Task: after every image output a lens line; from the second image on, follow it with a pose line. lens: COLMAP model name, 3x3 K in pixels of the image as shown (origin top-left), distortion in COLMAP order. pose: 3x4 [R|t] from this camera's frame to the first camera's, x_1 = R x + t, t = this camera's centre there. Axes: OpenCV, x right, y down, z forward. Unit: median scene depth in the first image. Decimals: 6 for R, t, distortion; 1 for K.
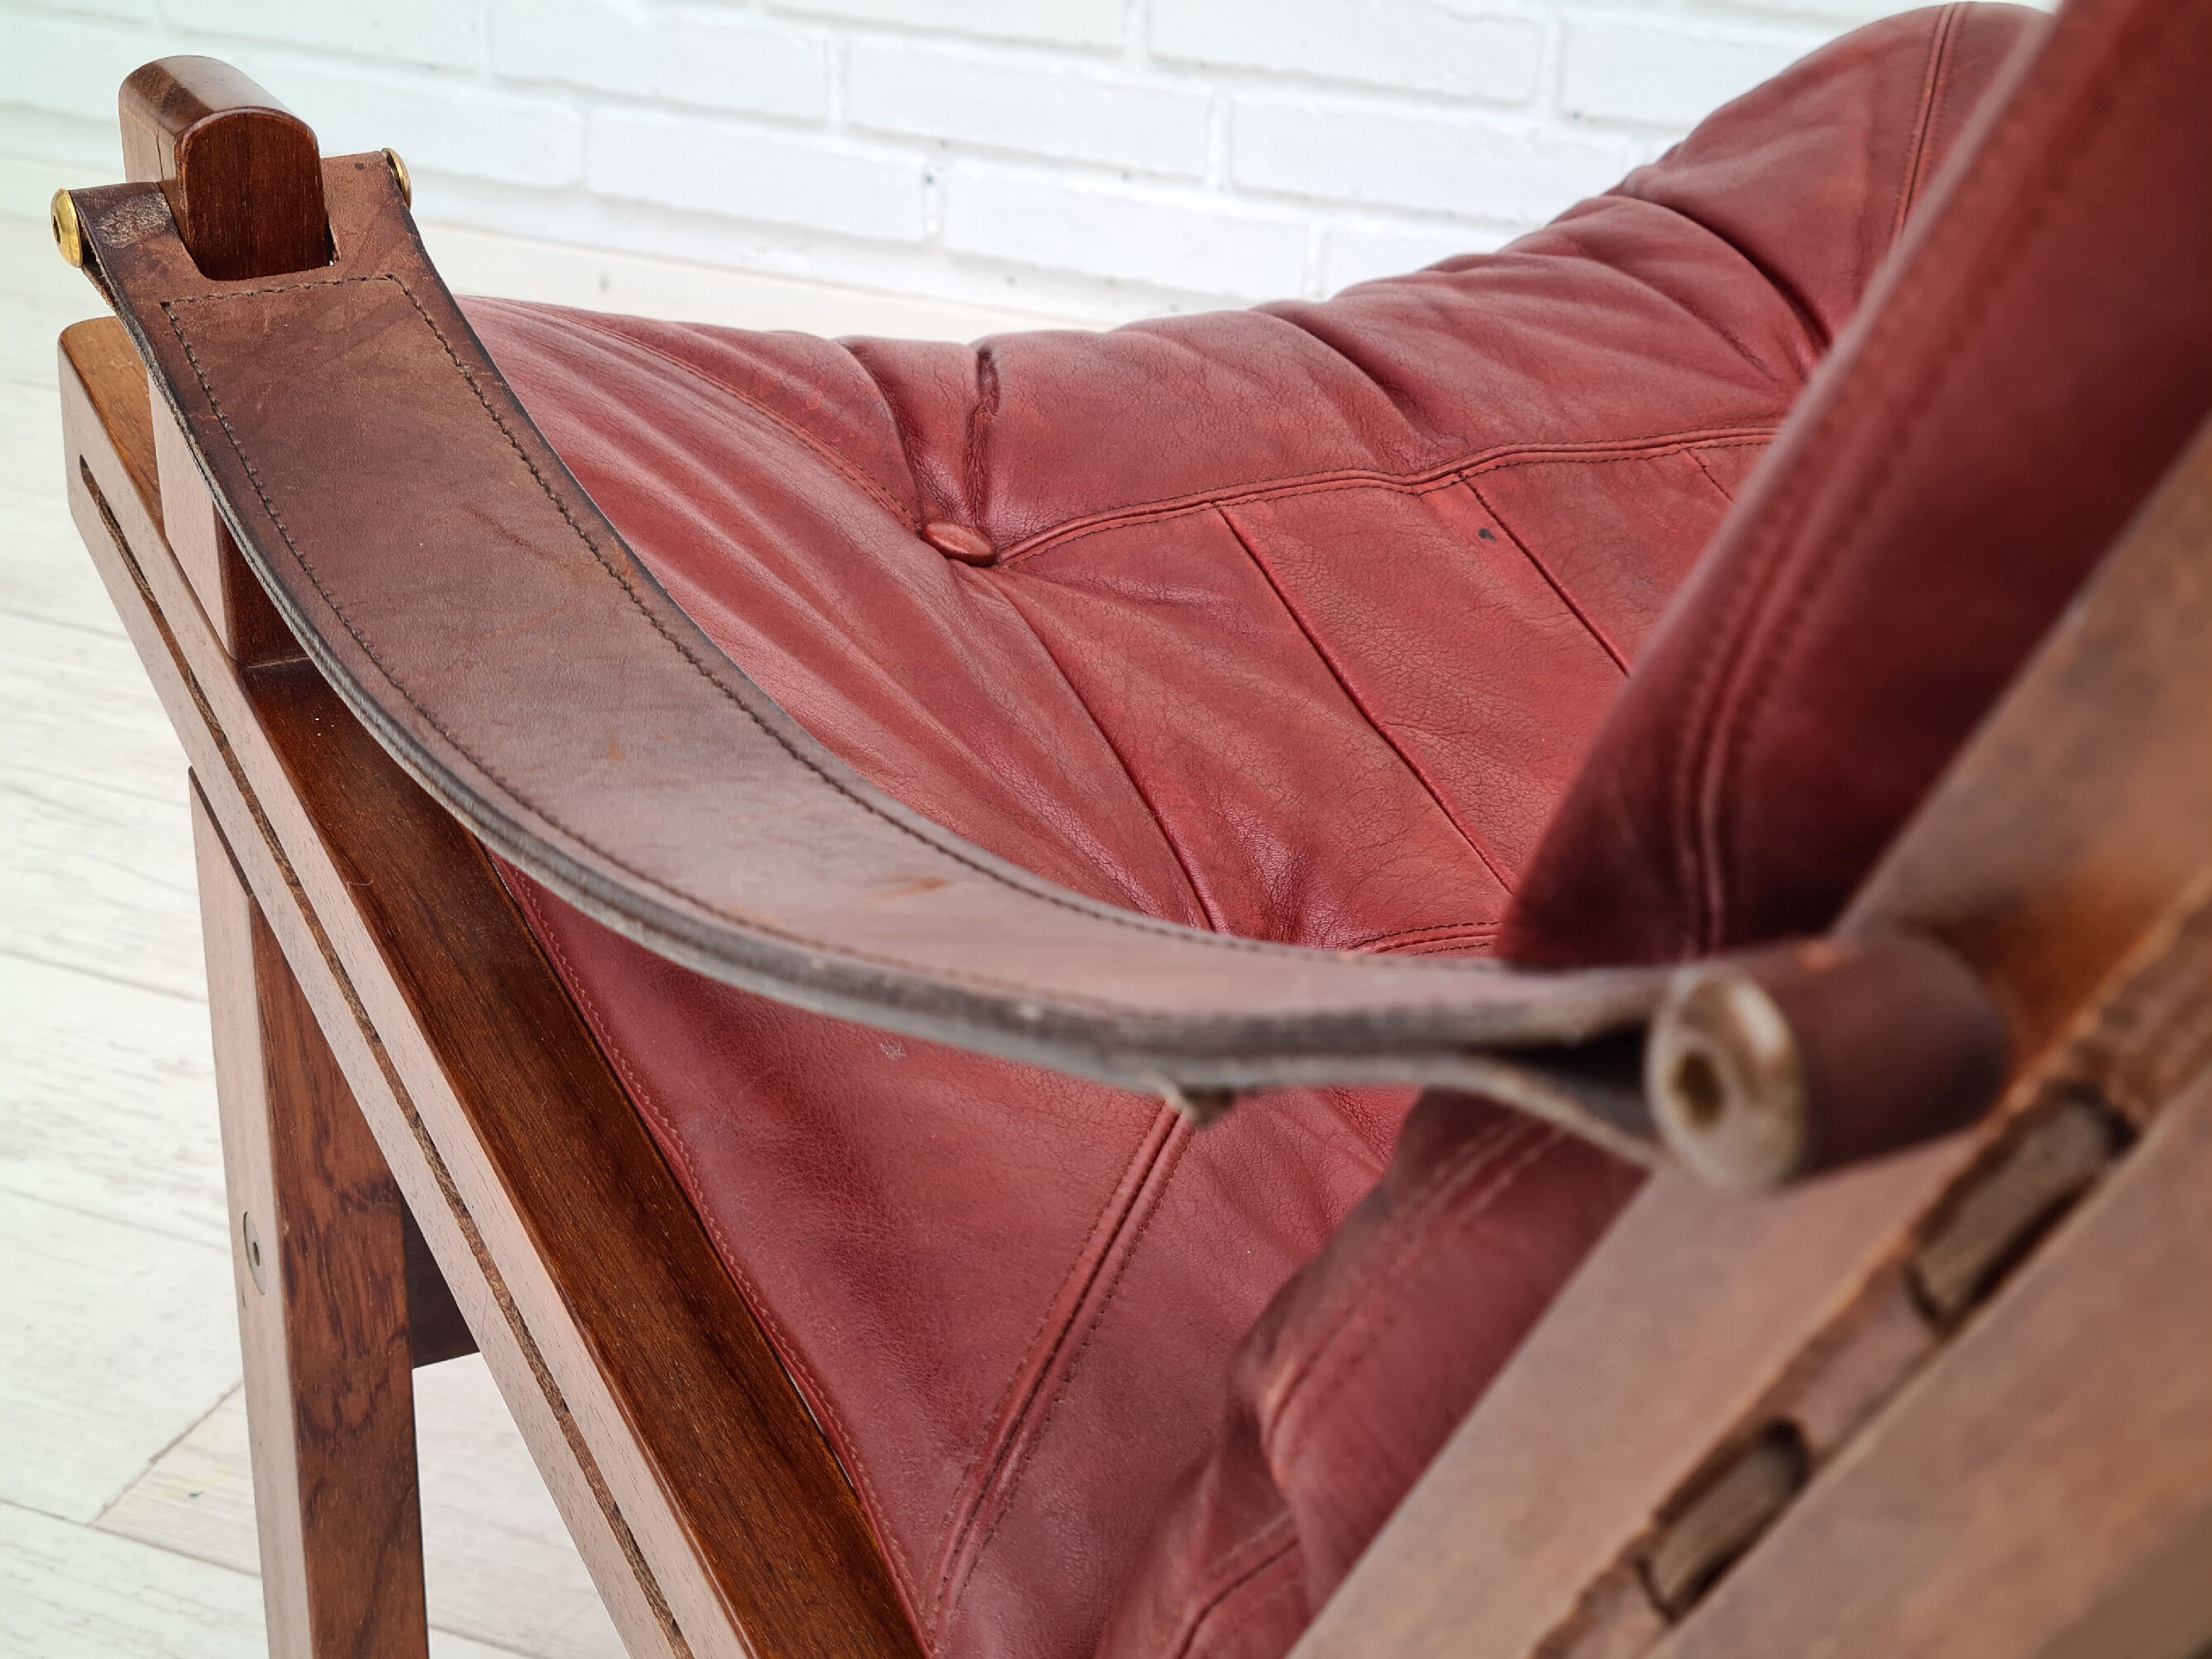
lens RADIAL K [[3309.0, 0, 1117.6], [0, 3309.0, 837.5], [0, 0, 1]] dist [0.054620, 0.000000]
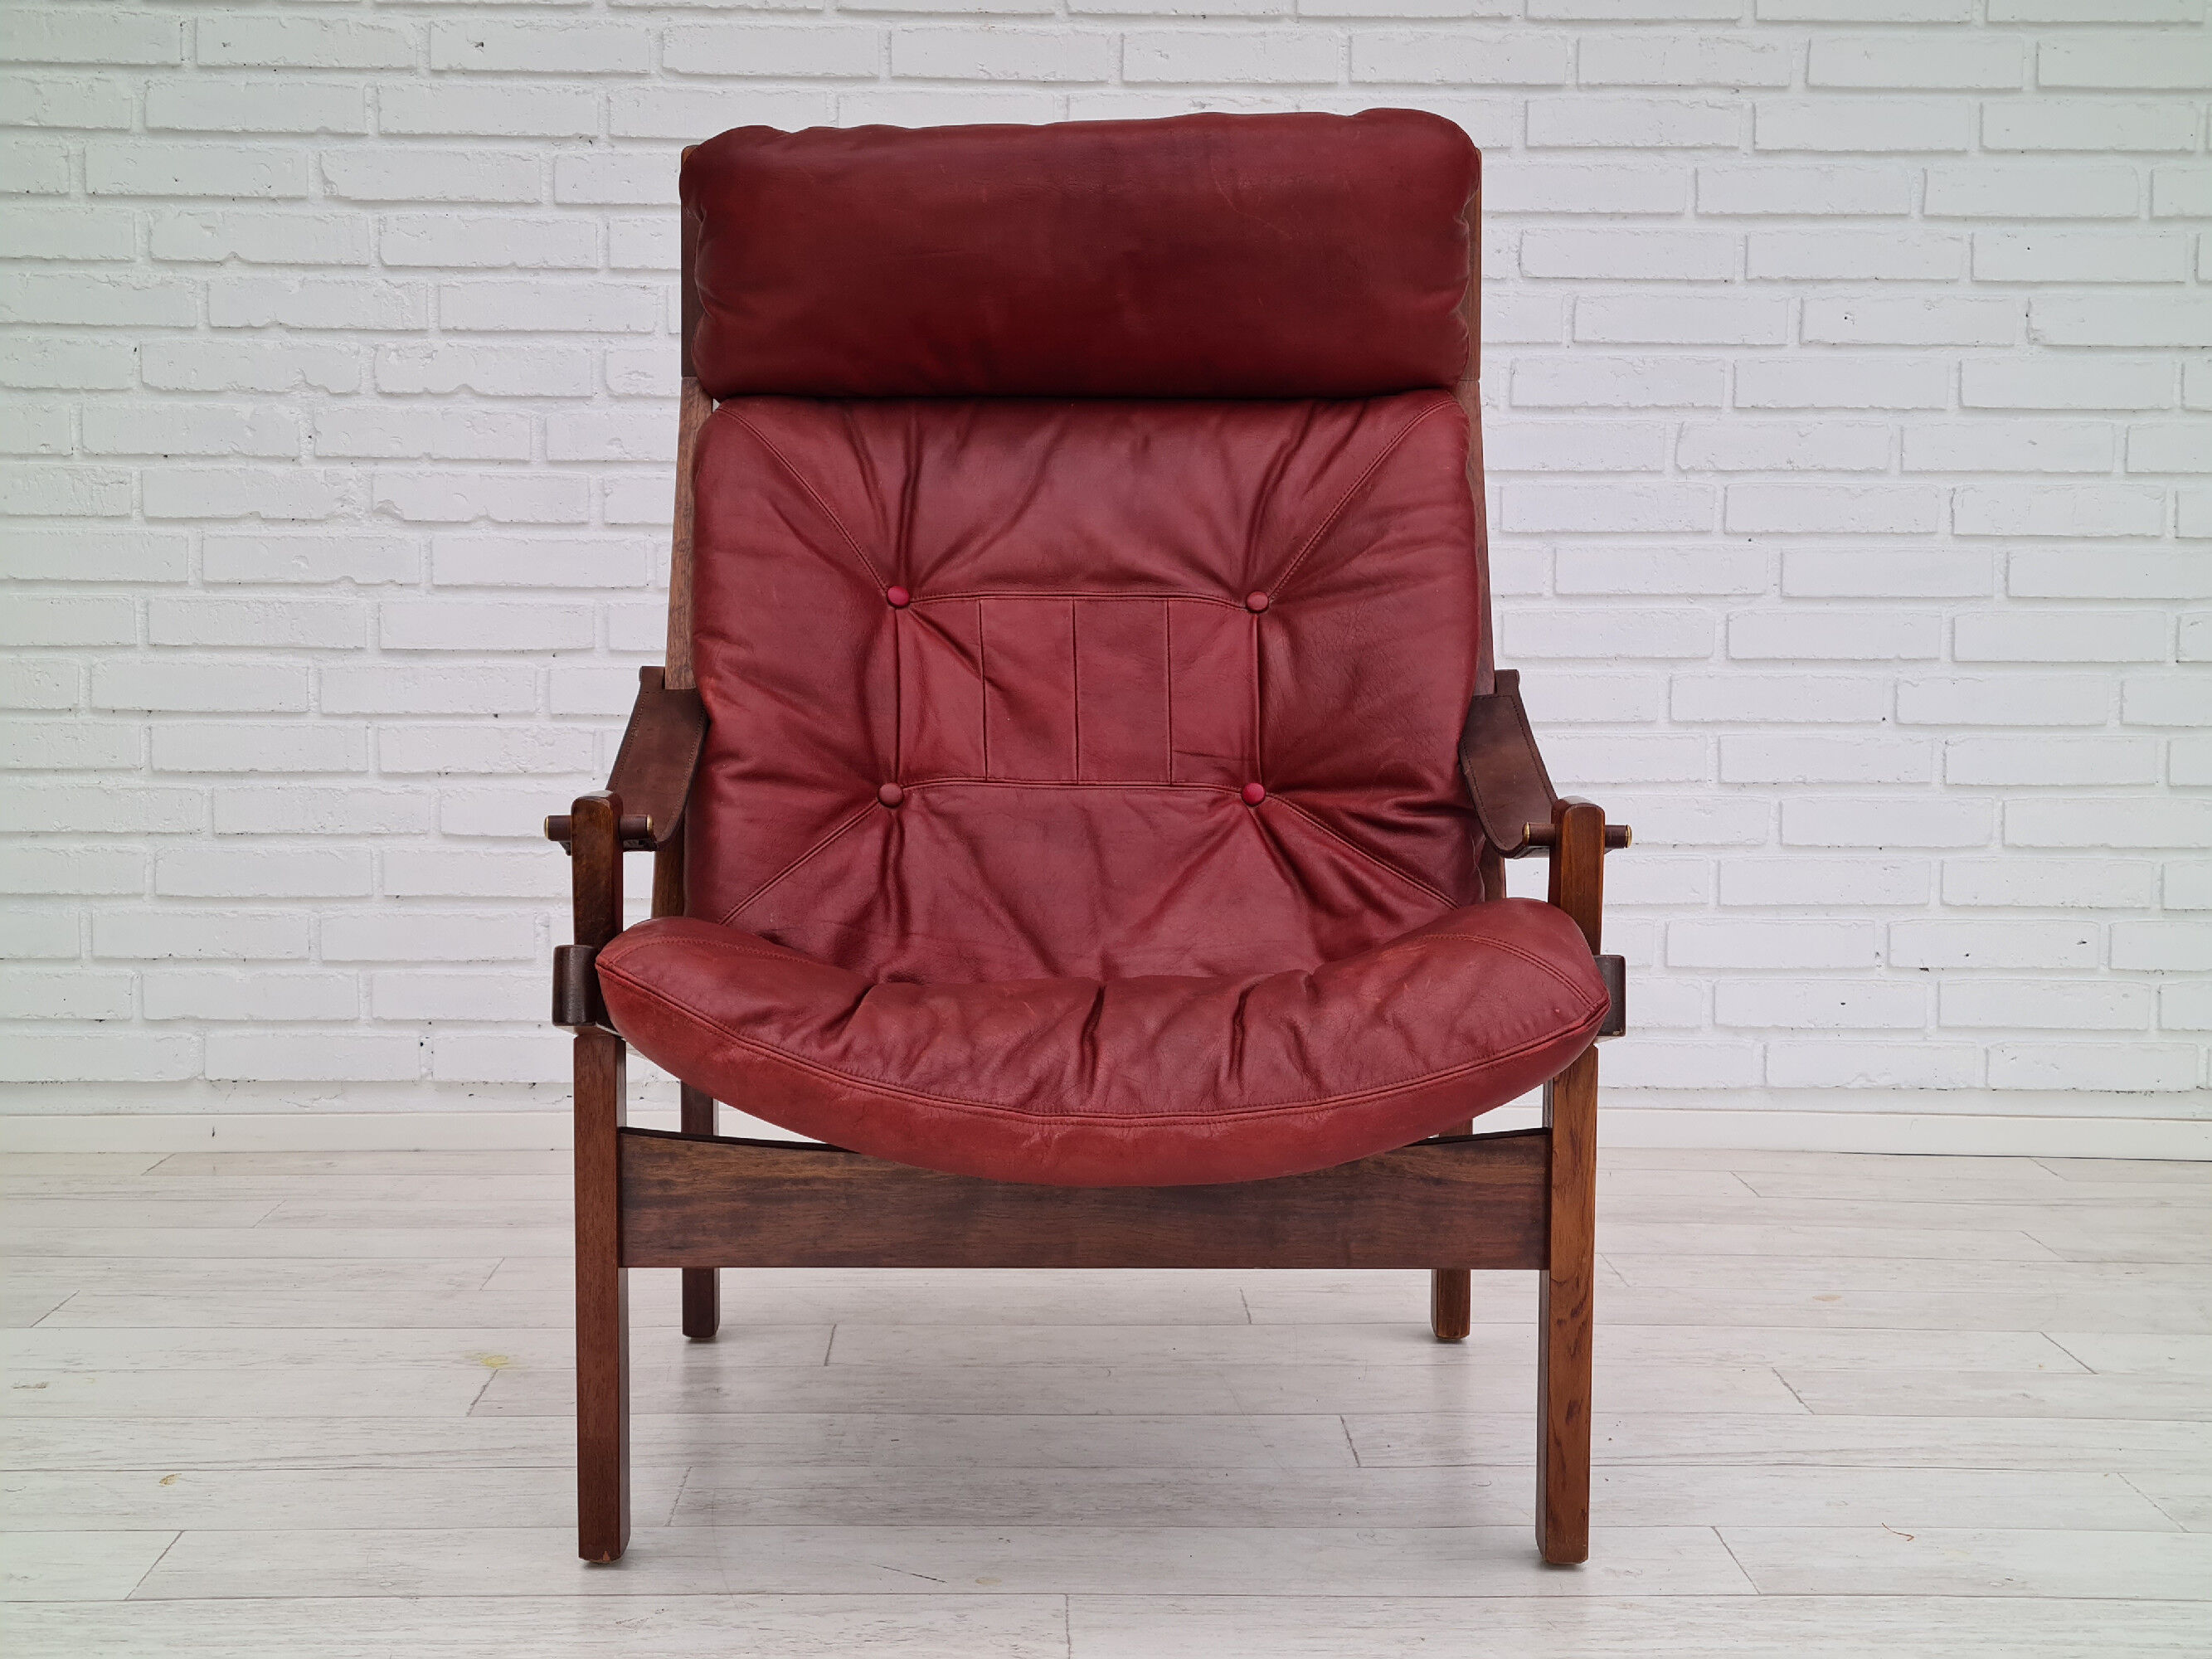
lens RADIAL K [[3309.0, 0, 1131.0], [0, 3309.0, 883.1], [0, 0, 1]] dist [0.054620, 0.000000]
pose [[0.916068, -0.067944, 0.395225, -0.422209], [0.201865, 0.929703, -0.308064, 0.364101], [-0.346511, 0.361990, 0.865386, -0.746957]]
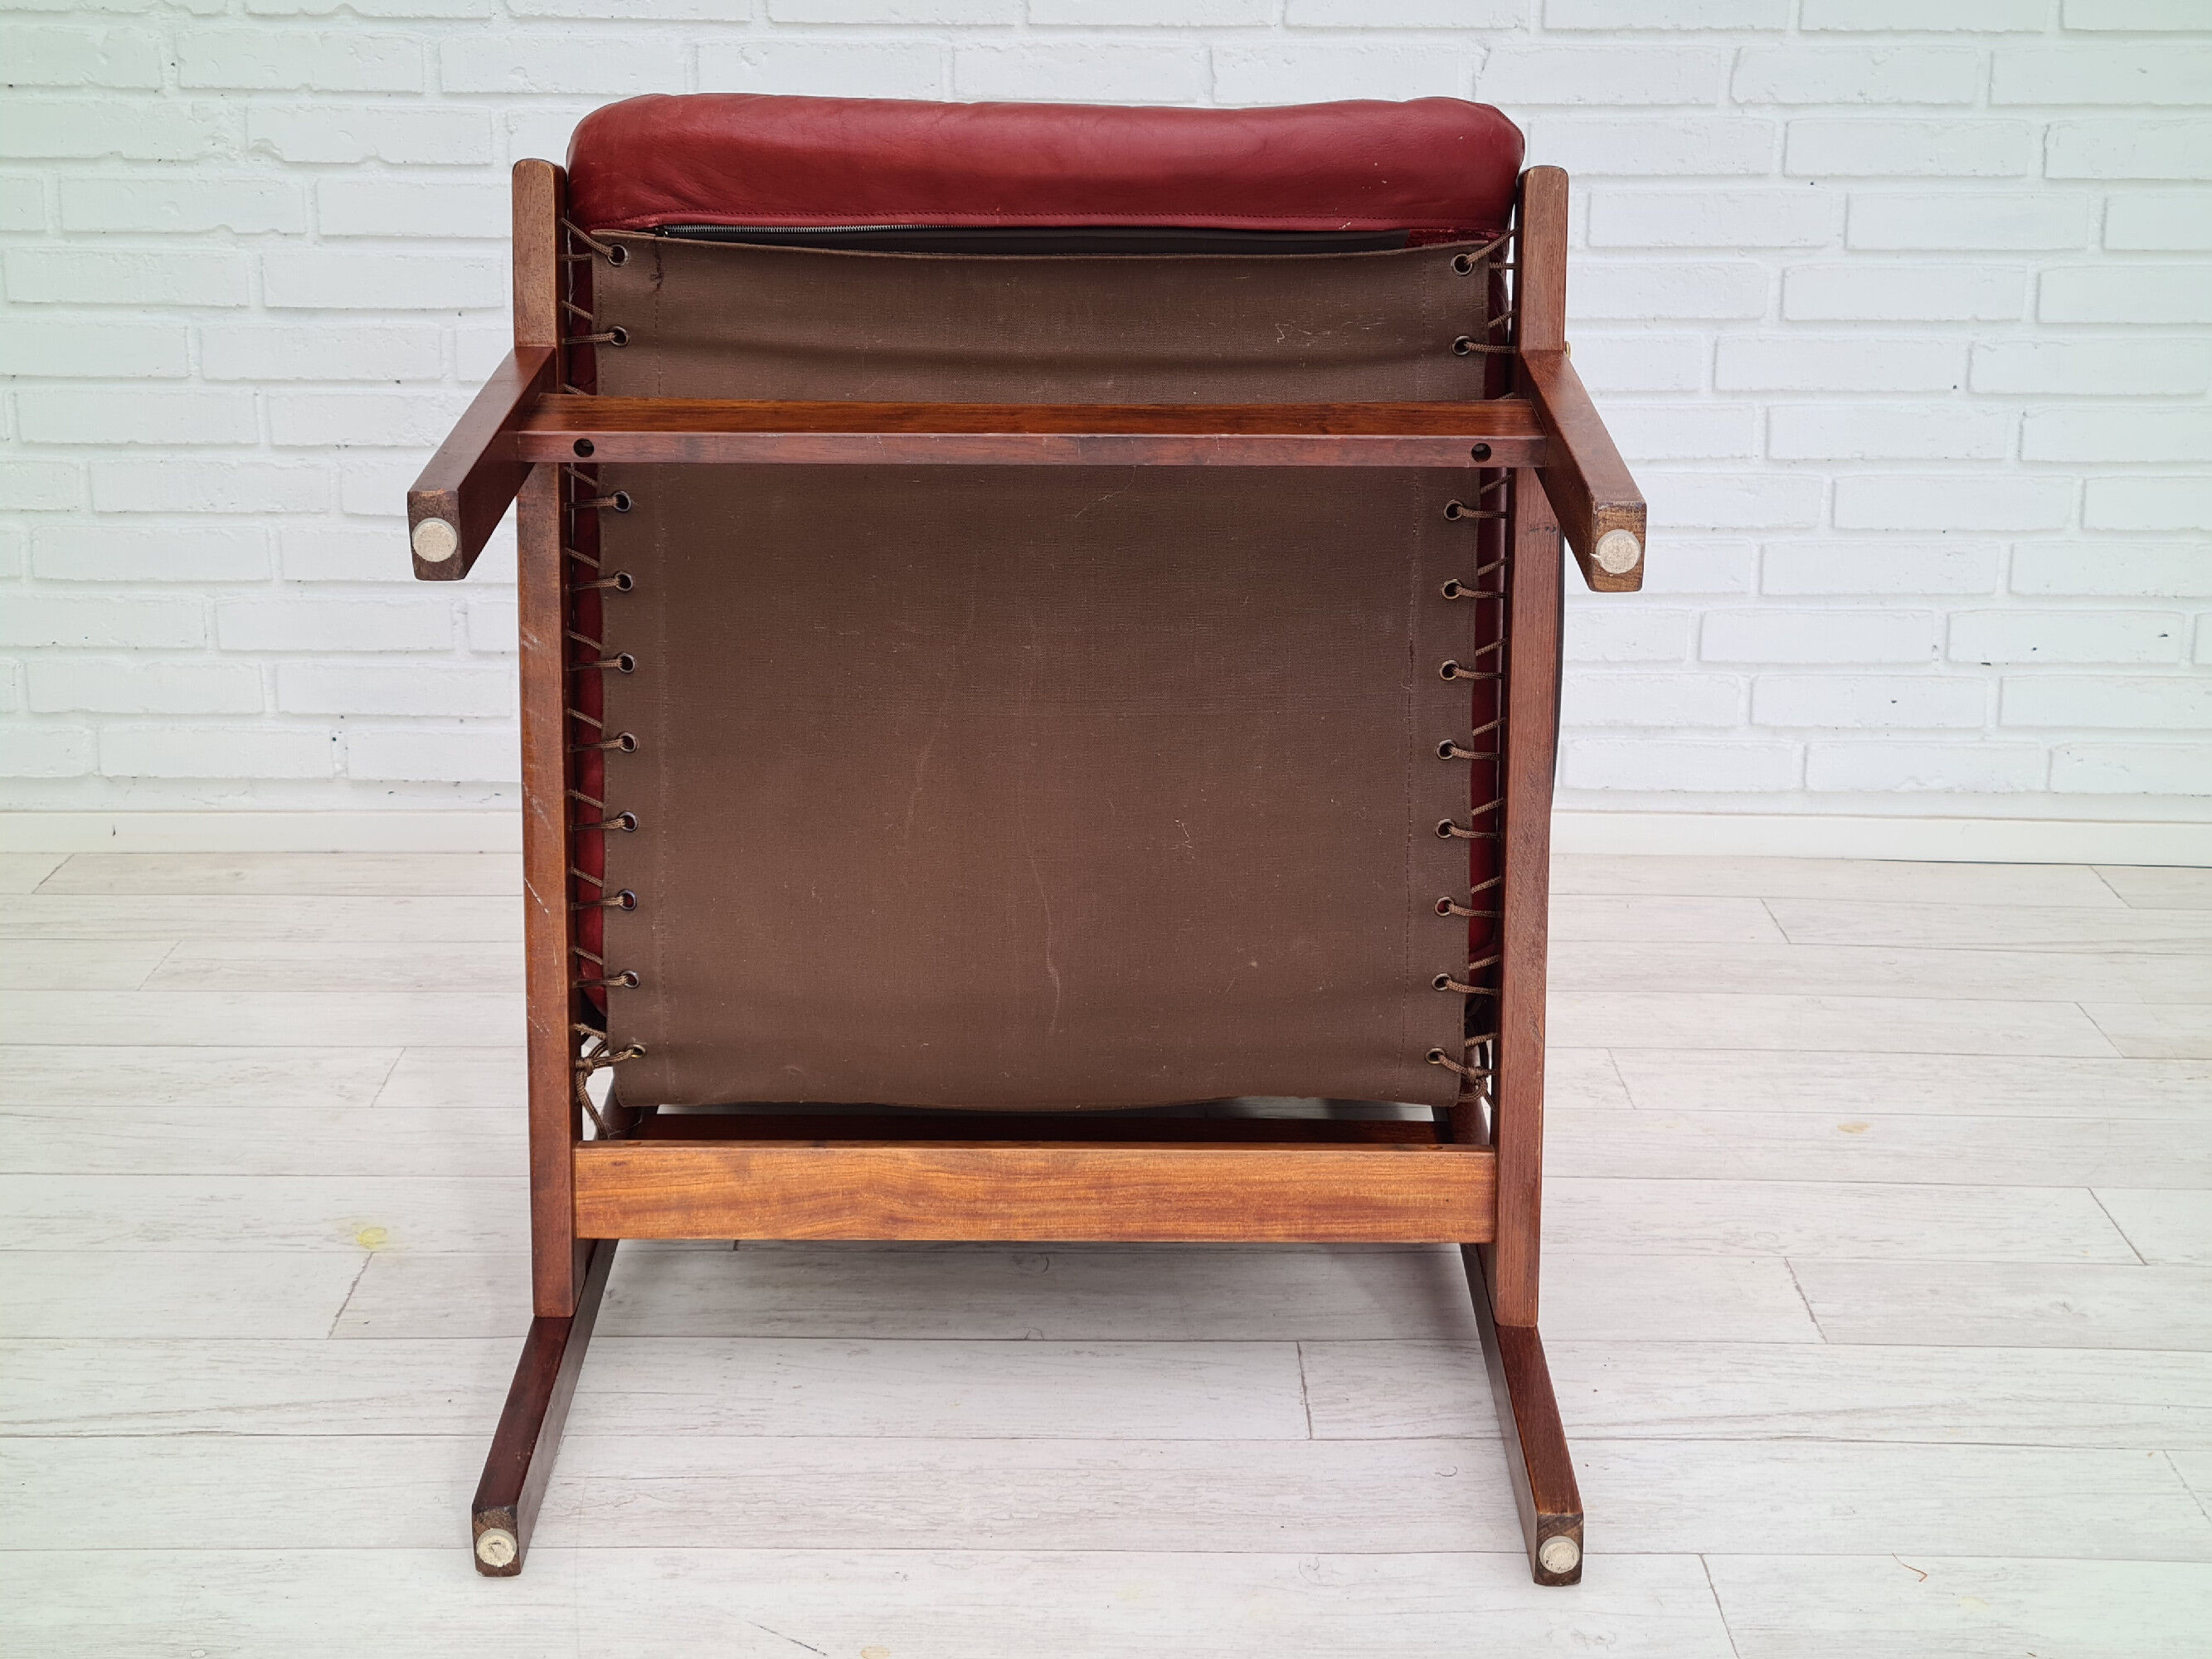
lens RADIAL K [[3309.0, 0, 1118.9], [0, 3309.0, 833.2], [0, 0, 1]] dist [0.054620, 0.000000]
pose [[0.924897, -0.135551, 0.355234, -0.297052], [0.192228, 0.972796, -0.129291, 0.140339], [-0.328045, 0.187866, 0.925793, -0.670039]]
